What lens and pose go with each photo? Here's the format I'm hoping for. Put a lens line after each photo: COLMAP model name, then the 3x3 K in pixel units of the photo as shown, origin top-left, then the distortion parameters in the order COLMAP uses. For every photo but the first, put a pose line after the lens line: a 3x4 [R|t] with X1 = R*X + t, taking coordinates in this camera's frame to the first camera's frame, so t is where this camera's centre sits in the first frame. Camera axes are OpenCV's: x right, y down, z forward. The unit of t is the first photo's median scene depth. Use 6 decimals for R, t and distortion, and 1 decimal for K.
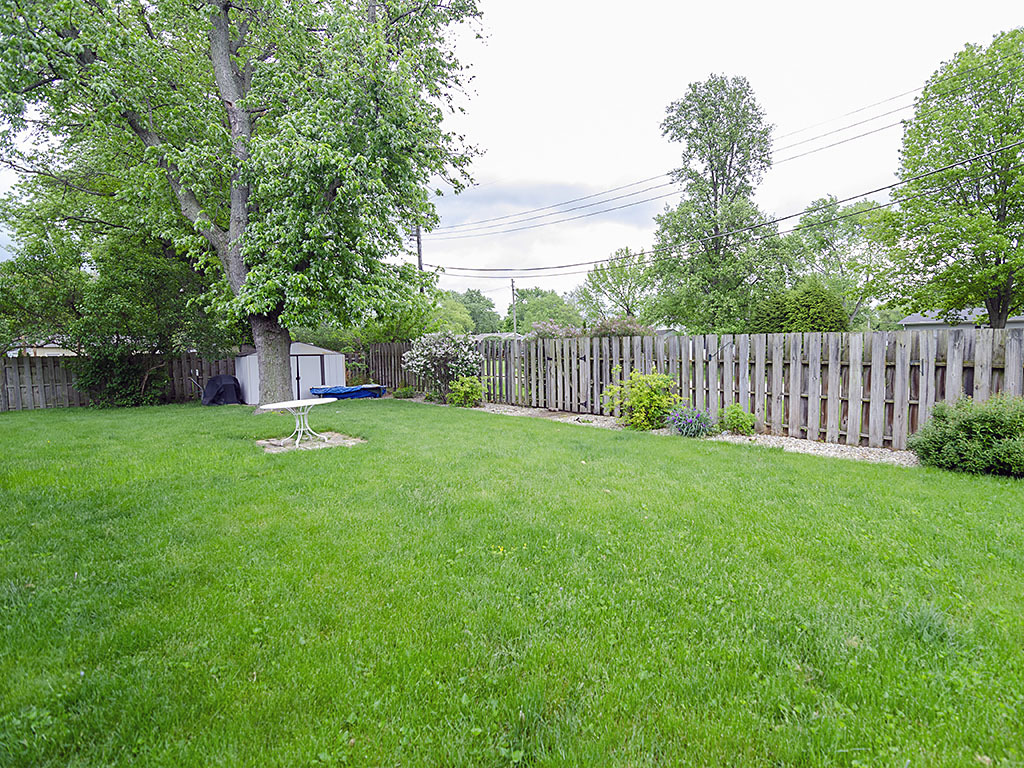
lens RADIAL K [[578.8, 0, 512.0], [0, 578.8, 384.0], [0, 0, 1]] dist [-0.000998, 0.002845]
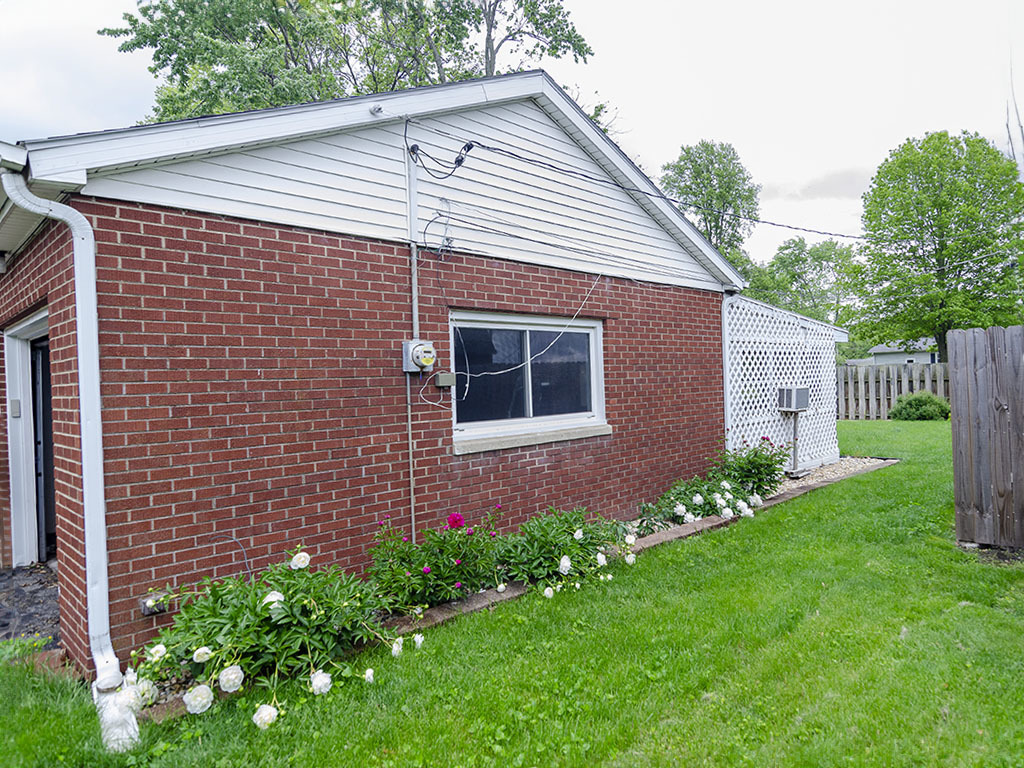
lens RADIAL K [[648.2, 0, 515.6], [0, 648.2, 385.0], [0, 0, 1]] dist [-0.003159, -0.000478]
pose [[0.995260, -0.024541, 0.094106, -0.290396], [0.030025, 0.997905, -0.057308, 0.025597], [-0.092502, 0.059862, 0.993911, -0.403233]]
